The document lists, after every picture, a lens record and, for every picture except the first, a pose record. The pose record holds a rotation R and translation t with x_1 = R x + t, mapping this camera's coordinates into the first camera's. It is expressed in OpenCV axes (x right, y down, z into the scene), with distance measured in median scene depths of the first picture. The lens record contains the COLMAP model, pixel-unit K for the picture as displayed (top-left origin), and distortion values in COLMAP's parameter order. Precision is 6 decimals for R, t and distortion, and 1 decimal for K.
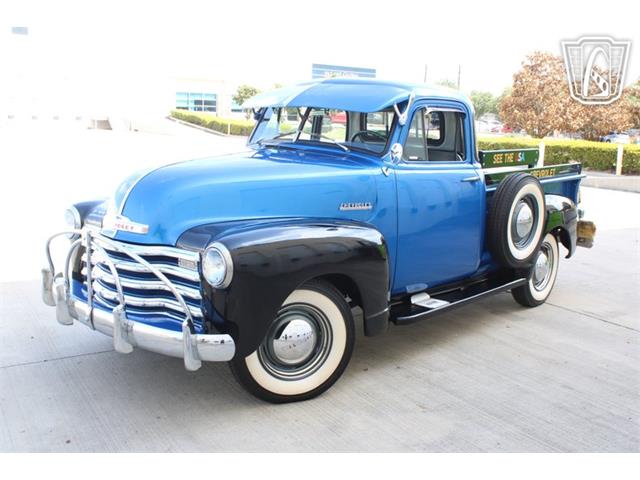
lens RADIAL K [[673.2, 0, 325.8], [0, 673.2, 241.4], [0, 0, 1]] dist [-0.126844, 0.118702]
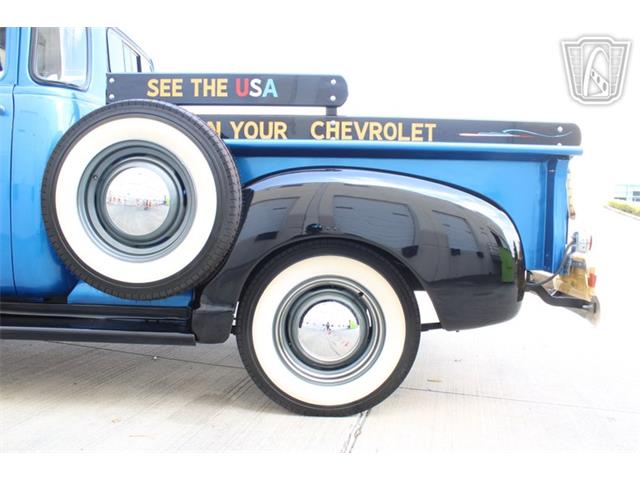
lens RADIAL K [[536.4, 0, 324.1], [0, 536.4, 244.9], [0, 0, 1]] dist [-0.170288, 0.152146]
pose [[0.696802, 0.048589, -0.715616, 0.065281], [-0.137925, 0.988160, -0.067204, 0.000636], [0.703877, 0.145529, 0.695254, 0.083980]]
